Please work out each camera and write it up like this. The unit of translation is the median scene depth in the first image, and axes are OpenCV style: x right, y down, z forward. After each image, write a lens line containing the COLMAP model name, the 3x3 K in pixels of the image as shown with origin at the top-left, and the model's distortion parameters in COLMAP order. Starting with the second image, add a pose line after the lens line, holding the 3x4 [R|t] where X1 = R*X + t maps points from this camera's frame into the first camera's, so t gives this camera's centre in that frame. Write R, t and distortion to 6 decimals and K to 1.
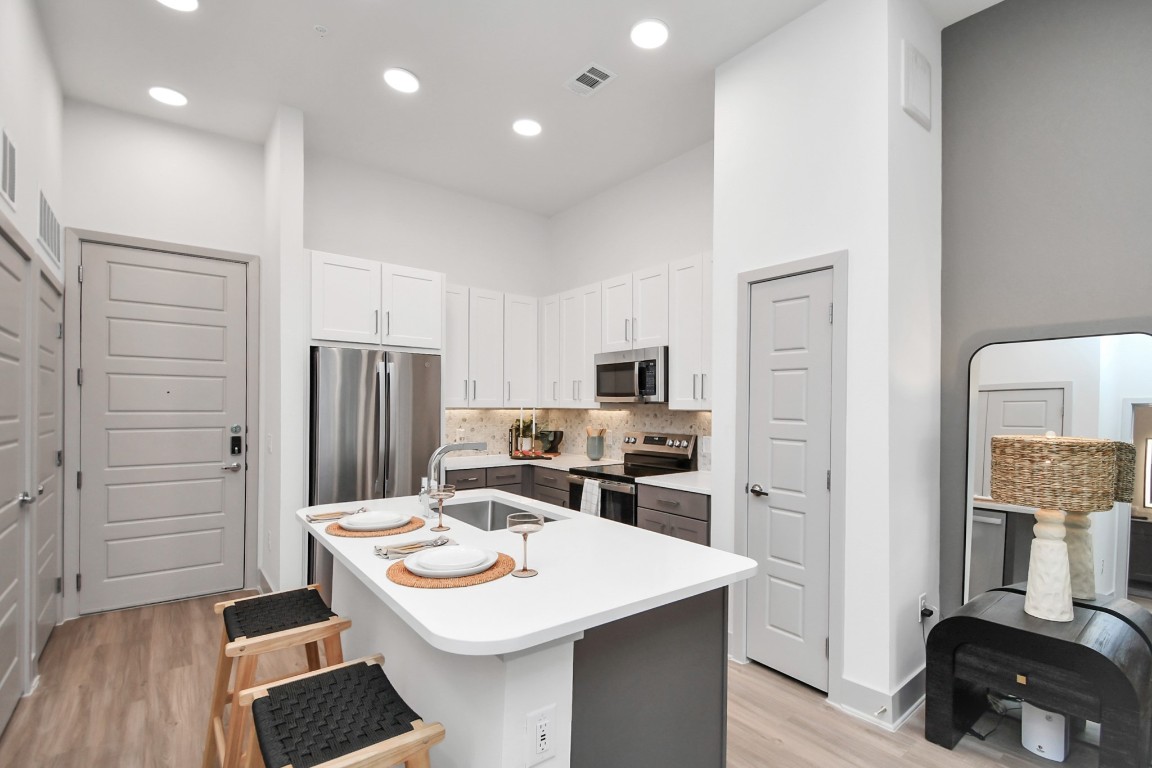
lens RADIAL K [[528.6, 0, 590.8], [0, 528.6, 407.6], [0, 0, 1]] dist [0.026065, -0.024335]
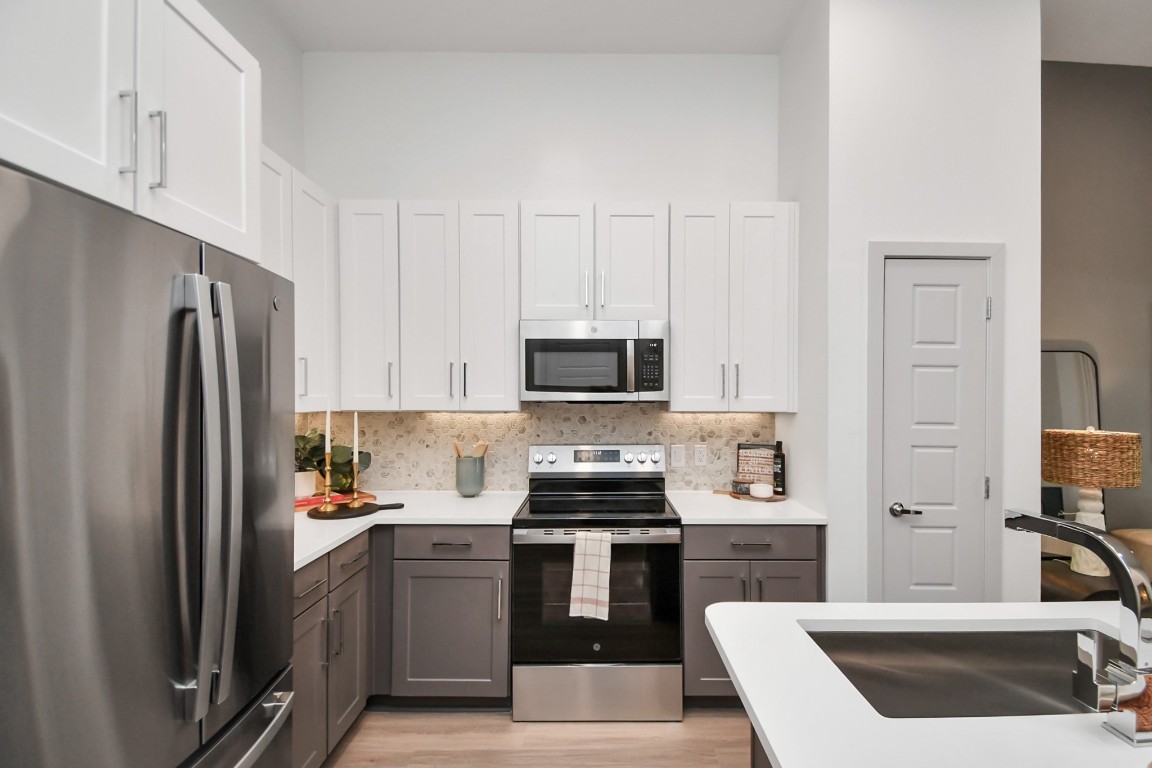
lens RADIAL K [[528.6, 0, 590.8], [0, 528.6, 407.6], [0, 0, 1]] dist [0.026065, -0.024335]
pose [[0.617783, -0.025045, 0.785950, -0.460266], [0.004781, 0.999594, 0.028095, -0.021781], [-0.786334, -0.013599, 0.617652, 0.627624]]
